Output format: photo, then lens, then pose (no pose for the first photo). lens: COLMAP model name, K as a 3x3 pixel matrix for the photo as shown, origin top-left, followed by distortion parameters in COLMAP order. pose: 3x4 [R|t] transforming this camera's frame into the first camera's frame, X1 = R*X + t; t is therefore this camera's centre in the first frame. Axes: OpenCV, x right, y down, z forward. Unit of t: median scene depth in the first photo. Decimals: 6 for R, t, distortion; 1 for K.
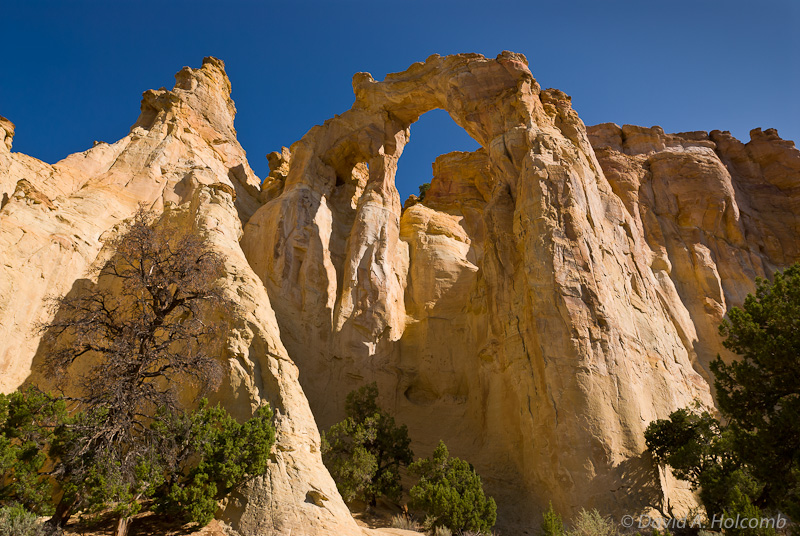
lens RADIAL K [[601.1, 0, 394.8], [0, 601.1, 275.7], [0, 0, 1]] dist [-0.073035, 0.015216]
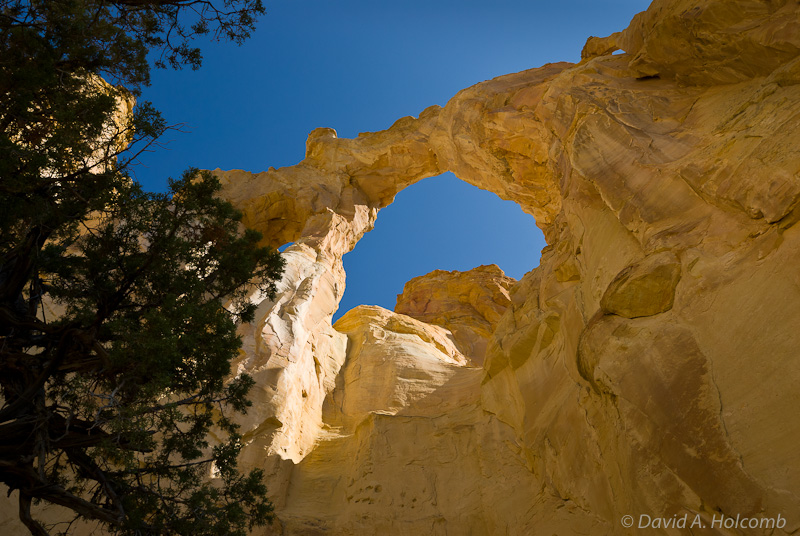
lens RADIAL K [[601.1, 0, 395.6], [0, 601.1, 270.1], [0, 0, 1]] dist [-0.073035, 0.015216]
pose [[0.978243, 0.200297, 0.054057, 0.027065], [-0.133108, 0.805820, -0.577006, 0.226477], [-0.159133, 0.557257, 0.814949, 0.626783]]
